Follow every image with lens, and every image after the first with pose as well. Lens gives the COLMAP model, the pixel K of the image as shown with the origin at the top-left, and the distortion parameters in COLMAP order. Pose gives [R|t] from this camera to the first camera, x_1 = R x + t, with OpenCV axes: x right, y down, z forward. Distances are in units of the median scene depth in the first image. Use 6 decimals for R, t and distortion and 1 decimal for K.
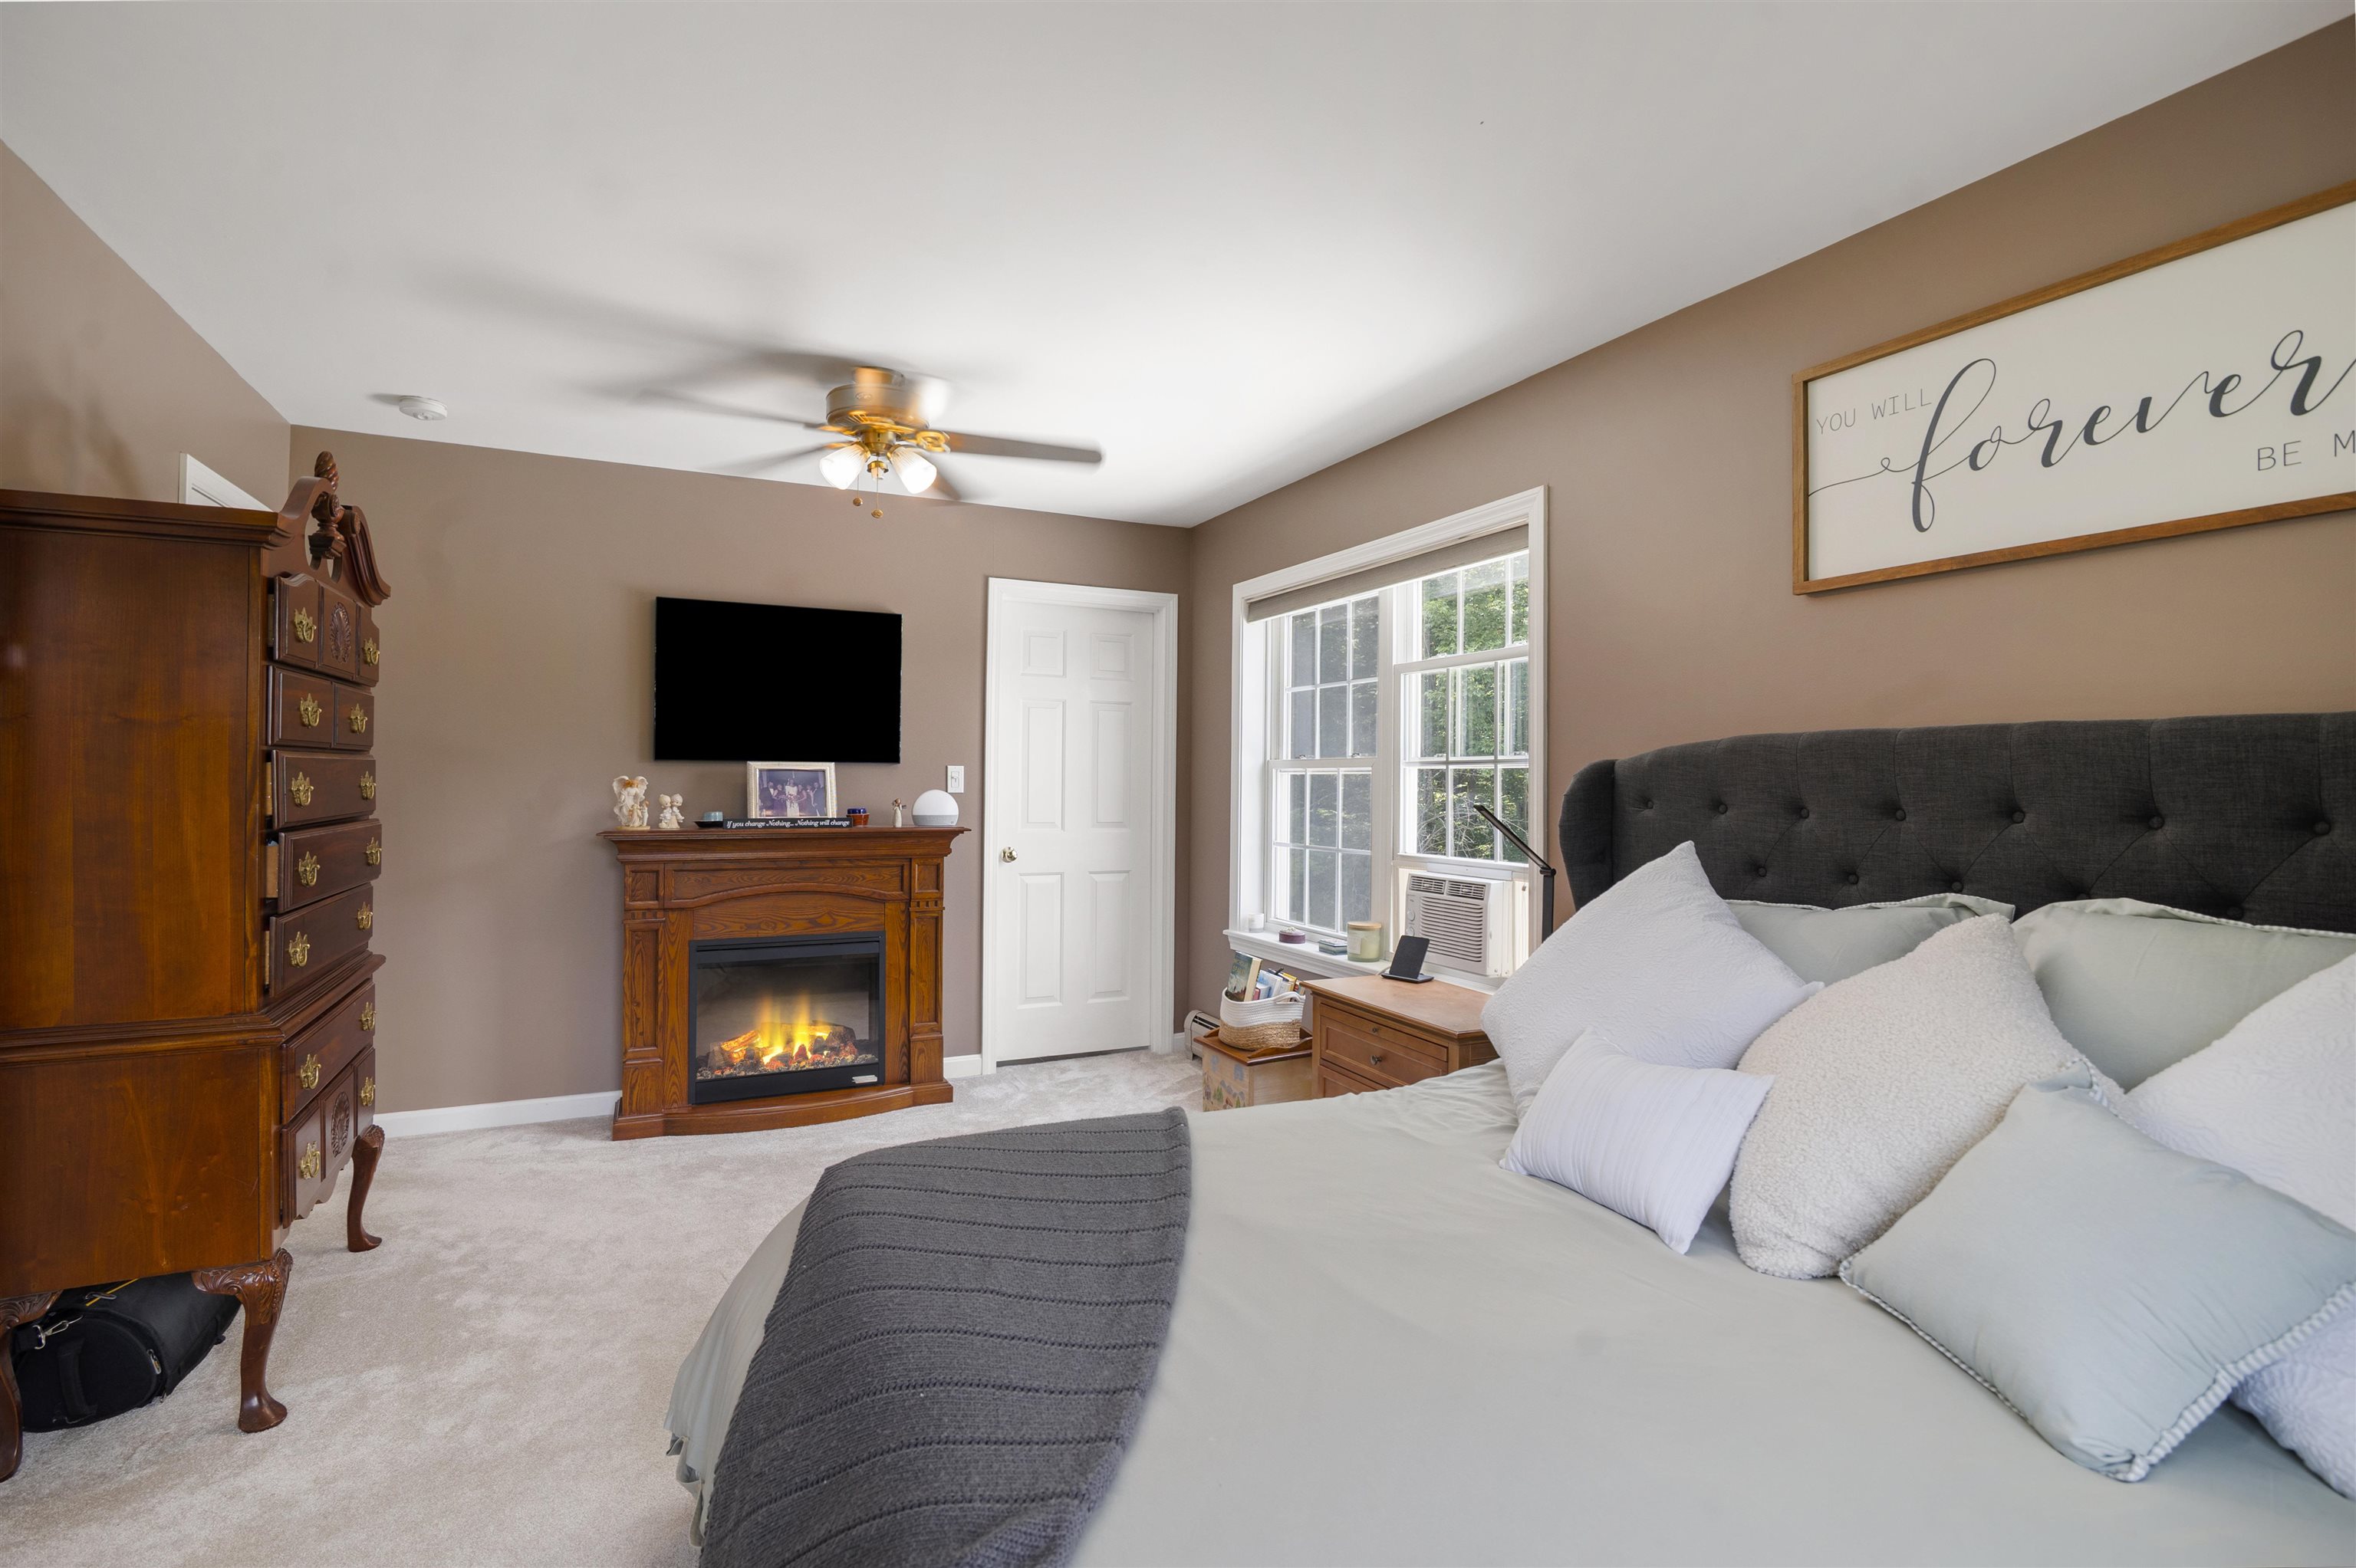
lens RADIAL K [[1098.2, 0, 1183.5], [0, 1098.2, 780.1], [0, 0, 1]] dist [-0.020388, -0.000083]
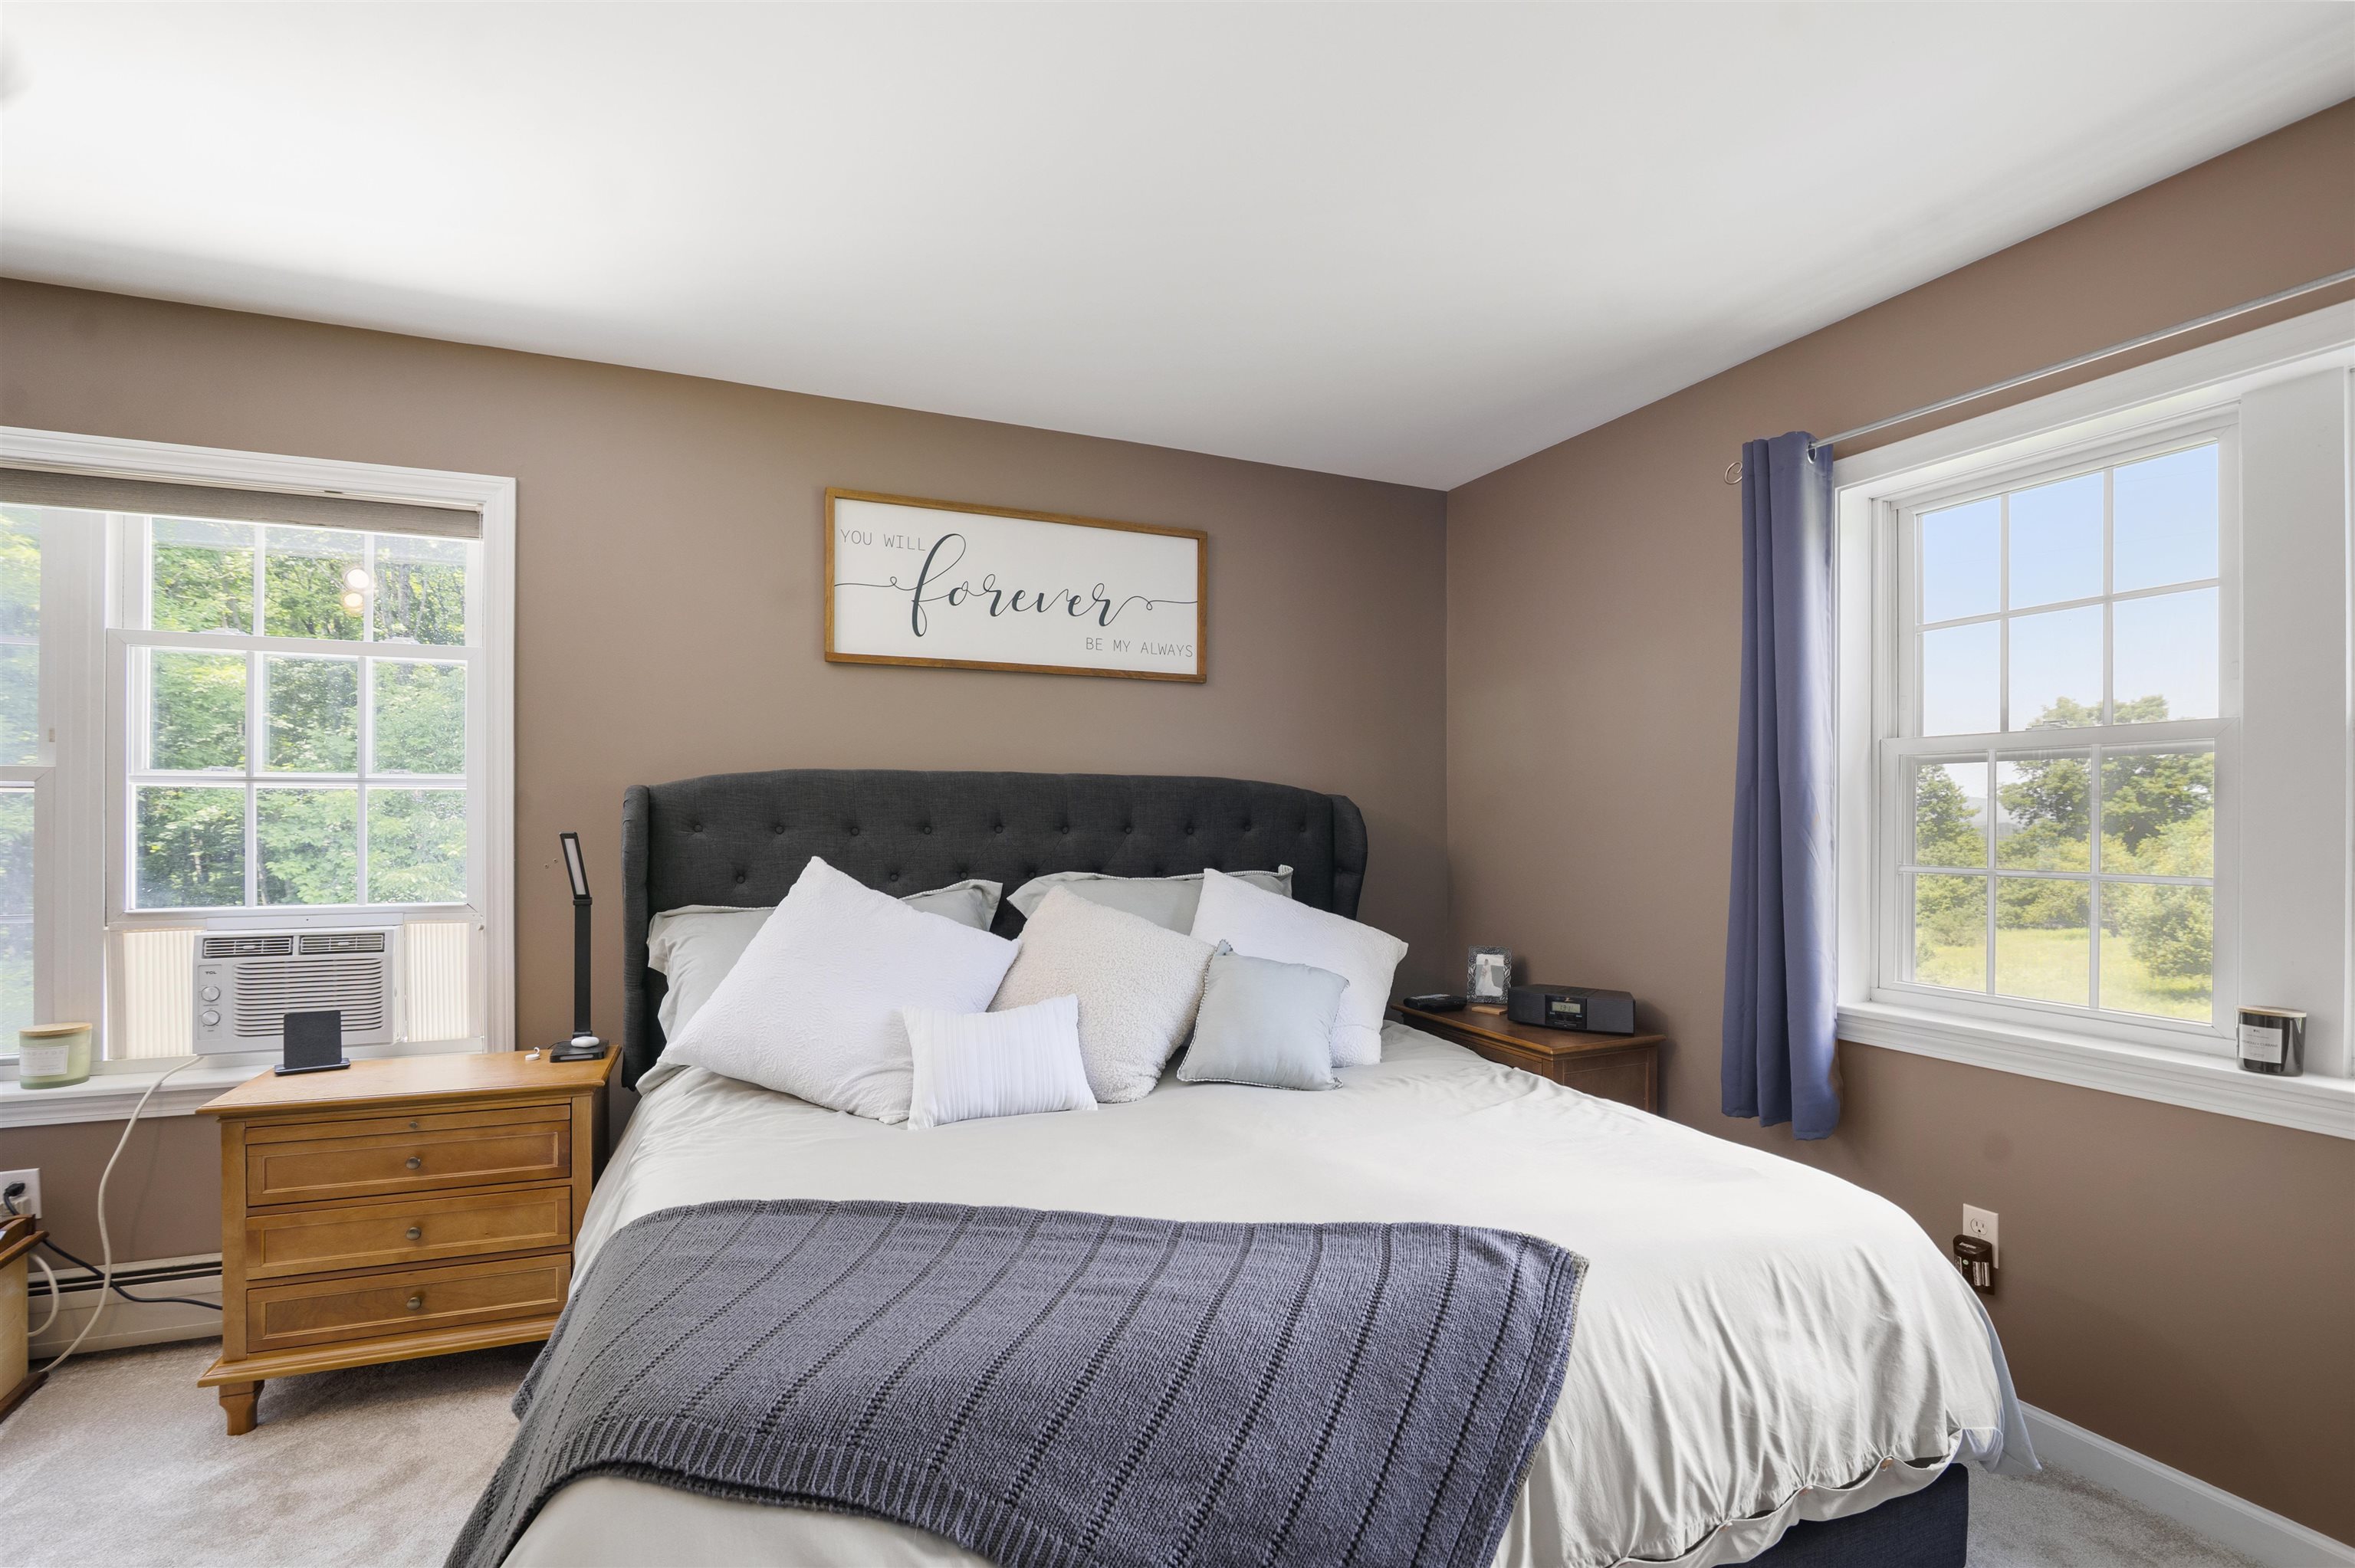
lens RADIAL K [[1097.7, 0, 1187.5], [0, 1097.7, 804.4], [0, 0, 1]] dist [-0.020388, -0.000083]
pose [[0.041543, 0.010305, 0.999084, -0.771864], [-0.002183, 0.999945, -0.010223, 0.011738], [-0.999134, -0.001757, 0.041564, 0.577104]]
